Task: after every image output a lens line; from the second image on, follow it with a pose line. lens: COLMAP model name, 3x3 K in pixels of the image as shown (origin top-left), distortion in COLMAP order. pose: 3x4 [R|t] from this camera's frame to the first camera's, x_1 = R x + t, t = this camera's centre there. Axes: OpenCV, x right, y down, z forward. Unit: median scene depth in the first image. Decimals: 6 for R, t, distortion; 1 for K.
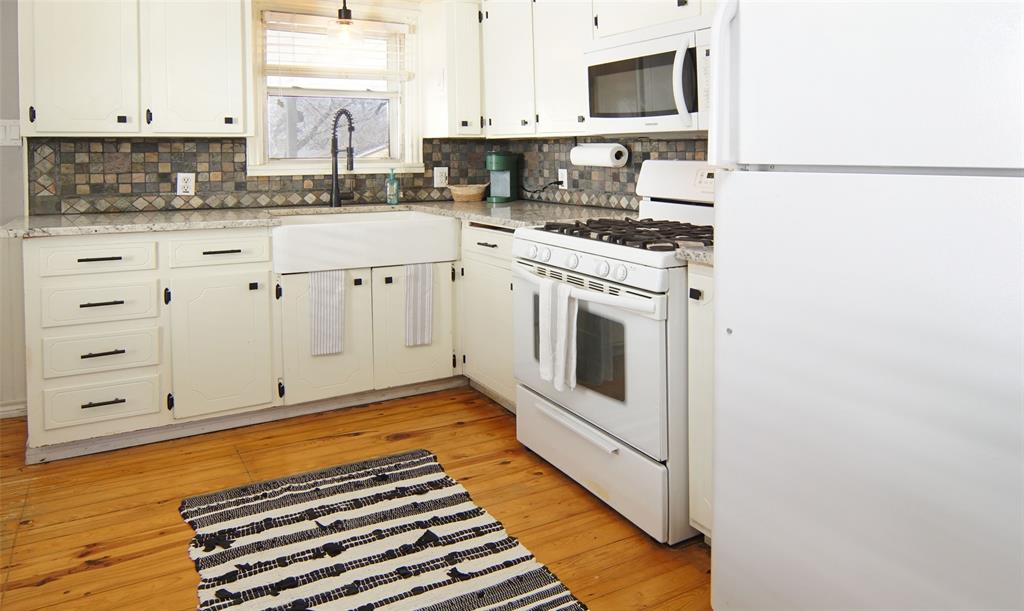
lens RADIAL K [[670.0, 0, 512.0], [0, 670.0, 305.5], [0, 0, 1]] dist [0.025450, -0.000459]
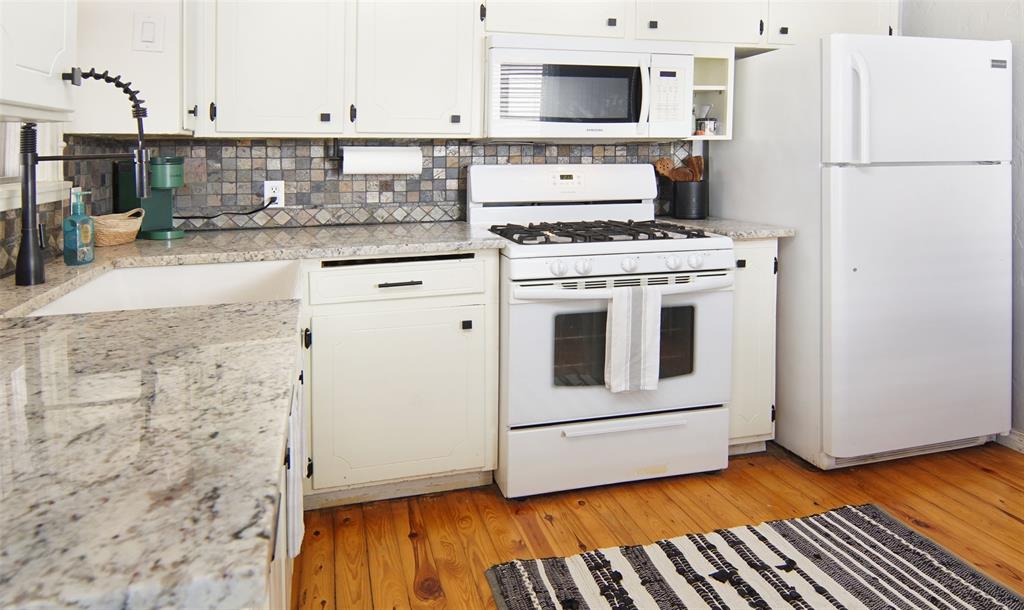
lens RADIAL K [[697.5, 0, 512.0], [0, 697.5, 305.0], [0, 0, 1]] dist [0.006688, 0.000526]
pose [[0.250793, -0.206713, 0.945713, -0.905224], [0.222068, 0.963168, 0.151638, -0.194126], [-0.942225, 0.171982, 0.287460, 0.830245]]
